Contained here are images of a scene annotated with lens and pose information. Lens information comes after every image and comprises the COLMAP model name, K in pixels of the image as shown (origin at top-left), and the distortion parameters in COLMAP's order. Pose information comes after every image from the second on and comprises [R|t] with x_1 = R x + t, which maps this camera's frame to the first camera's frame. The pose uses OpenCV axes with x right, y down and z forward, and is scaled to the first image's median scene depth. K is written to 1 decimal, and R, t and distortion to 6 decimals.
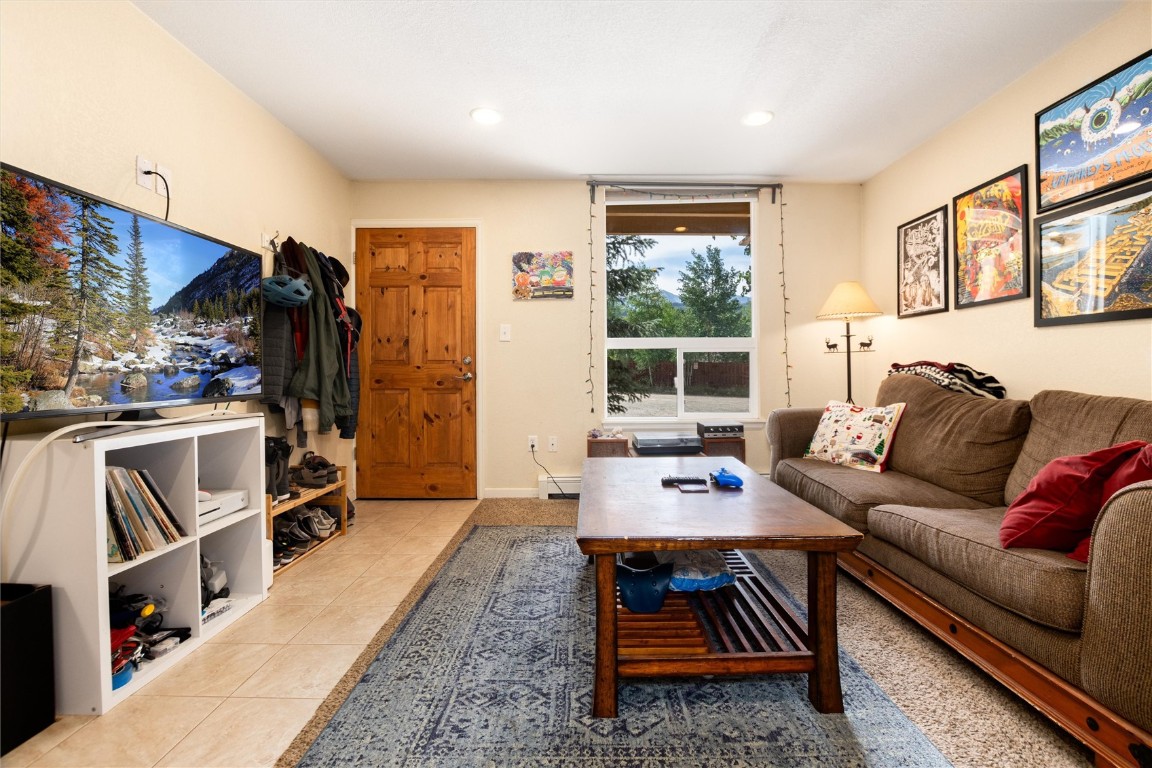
lens RADIAL K [[524.0, 0, 595.1], [0, 524.0, 373.0], [0, 0, 1]] dist [-0.027236, -0.000144]
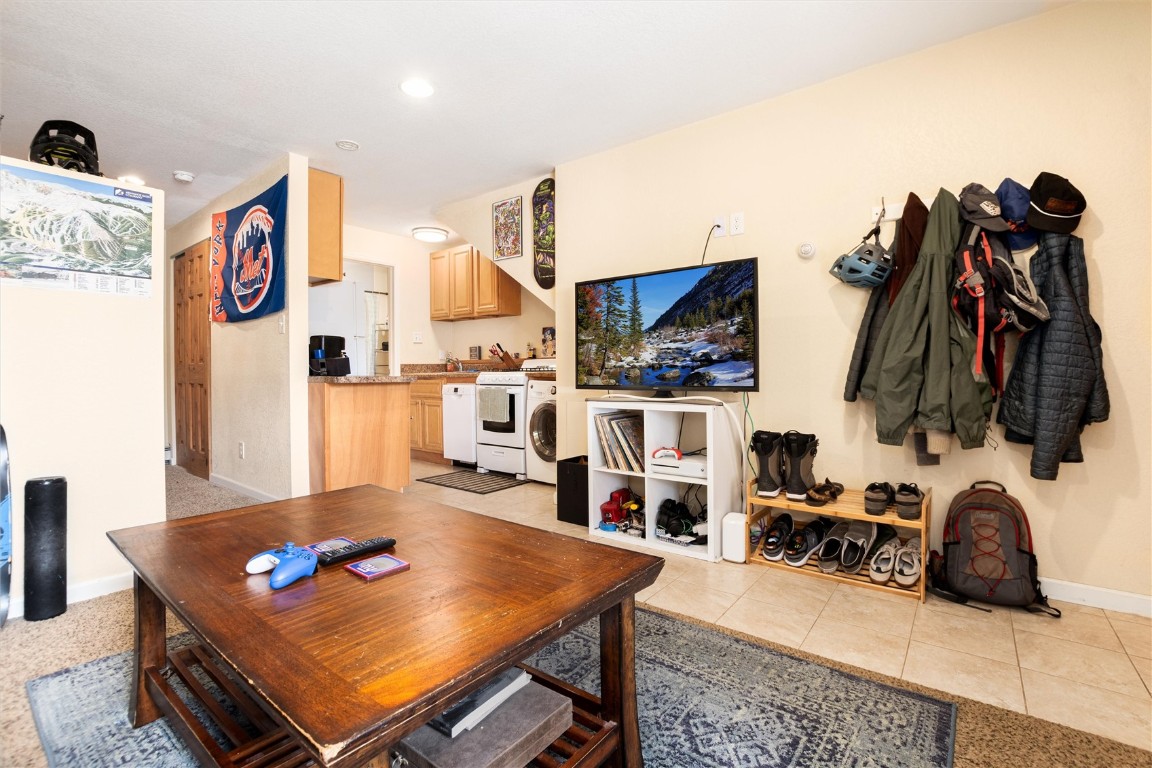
lens RADIAL K [[524.0, 0, 587.1], [0, 524.0, 376.3], [0, 0, 1]] dist [-0.027236, -0.000144]
pose [[-0.636442, 0.007787, -0.771285, 0.425354], [0.005033, 0.999970, 0.005943, 0.011581], [0.771308, -0.000099, -0.636462, 1.471021]]
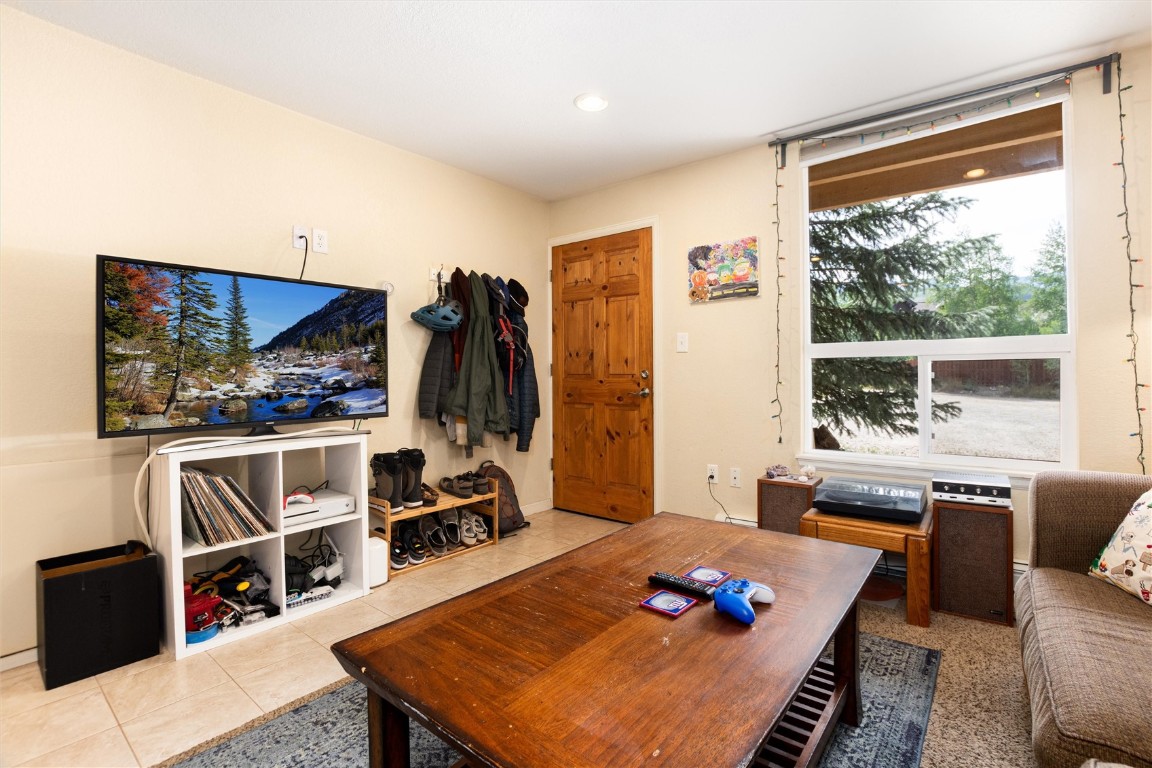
lens RADIAL K [[524.0, 0, 596.0], [0, 524.0, 375.0], [0, 0, 1]] dist [-0.027236, -0.000144]
pose [[0.777647, 0.001618, -0.628699, 0.450426], [0.001772, 0.999987, 0.004765, -0.047772], [0.628699, -0.004819, 0.777634, 0.410760]]
